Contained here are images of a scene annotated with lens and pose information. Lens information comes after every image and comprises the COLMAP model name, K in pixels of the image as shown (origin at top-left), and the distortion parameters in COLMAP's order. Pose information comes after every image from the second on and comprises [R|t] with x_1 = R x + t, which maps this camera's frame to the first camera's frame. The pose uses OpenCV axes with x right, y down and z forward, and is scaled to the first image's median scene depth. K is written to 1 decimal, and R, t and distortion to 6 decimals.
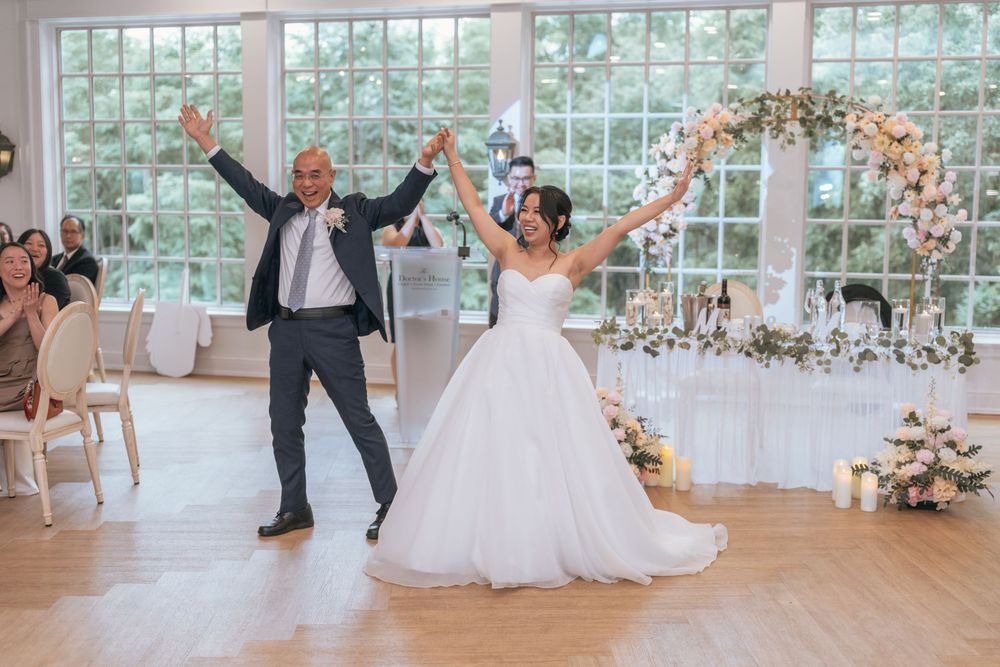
lens RADIAL K [[1269.4, 0, 495.7], [0, 1269.4, 341.4], [0, 0, 1]] dist [0.012270, 0.000000]
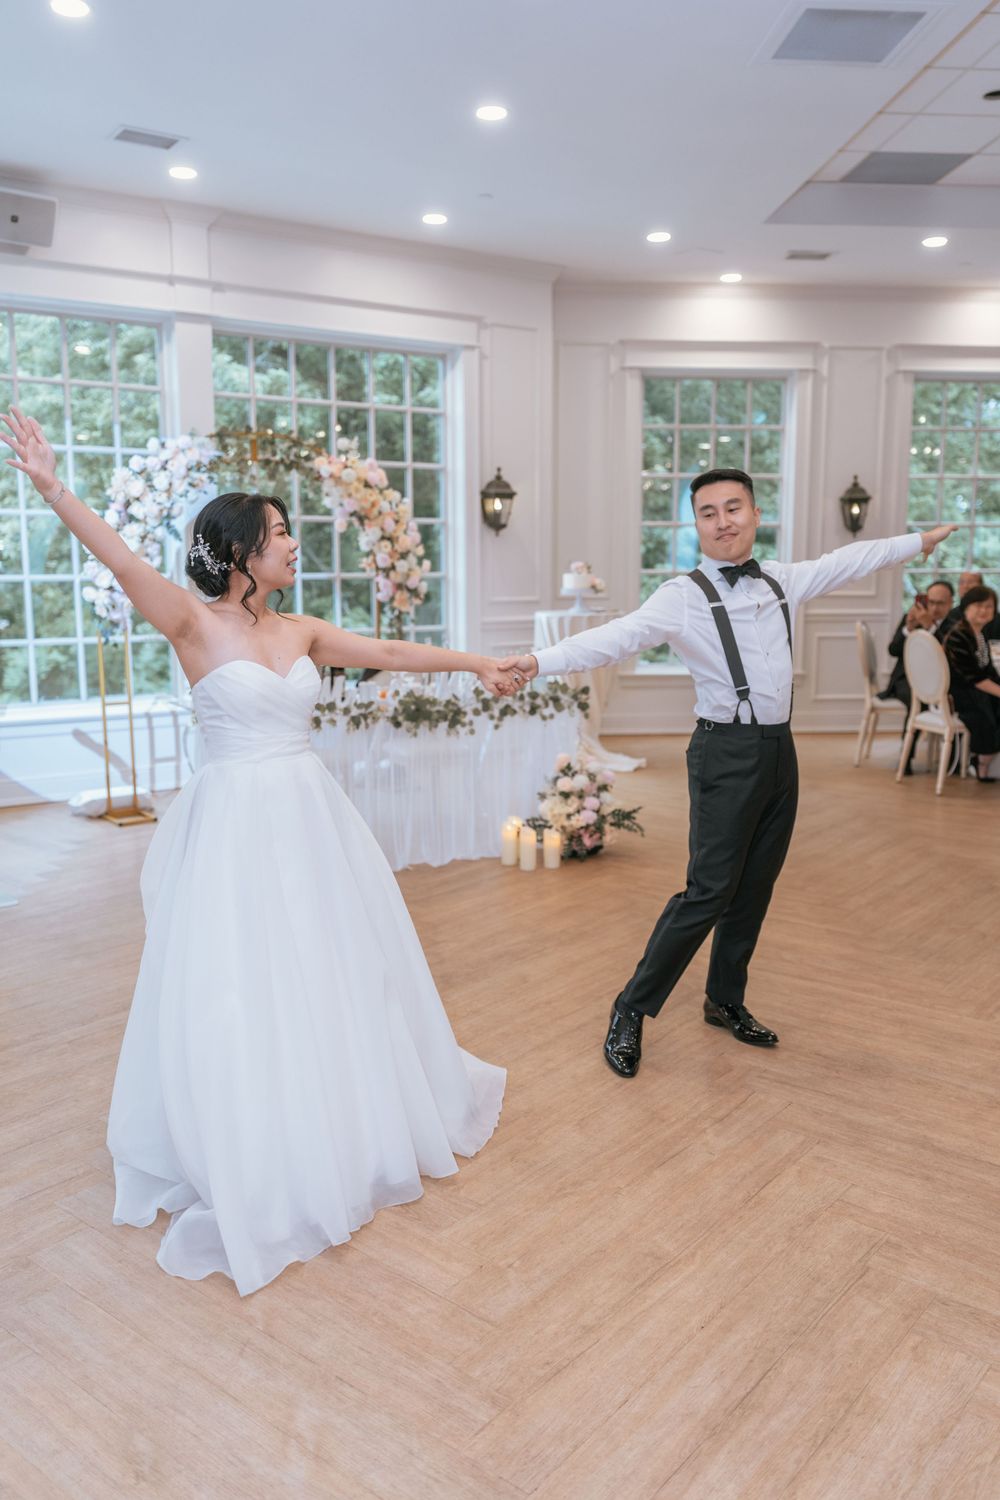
lens RADIAL K [[1269.5, 0, 497.9], [0, 1269.5, 743.4], [0, 0, 1]] dist [0.012330, -0.036470]
pose [[0.636906, -0.120507, 0.761465, -0.413561], [0.097040, 0.992383, 0.075885, -0.035465], [-0.764810, 0.025561, 0.643749, 0.362577]]
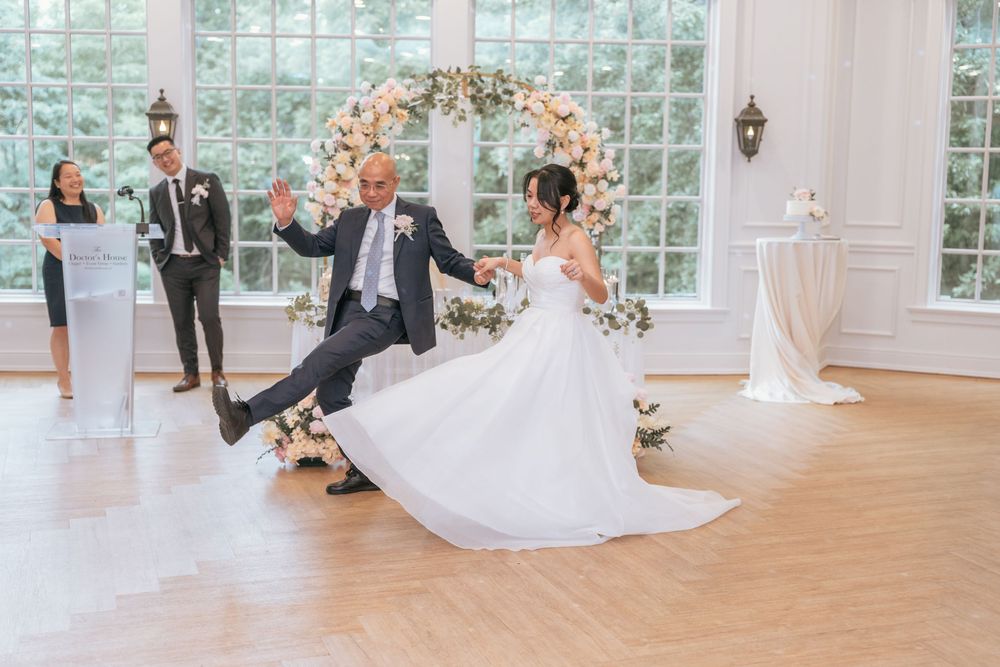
lens RADIAL K [[1269.4, 0, 506.5], [0, 1269.4, 341.7], [0, 0, 1]] dist [0.012270, 0.000000]
pose [[0.951970, -0.036595, 0.303997, -0.061687], [0.030093, 0.999208, 0.026048, -0.002596], [-0.304709, -0.015649, 0.952317, 0.009662]]
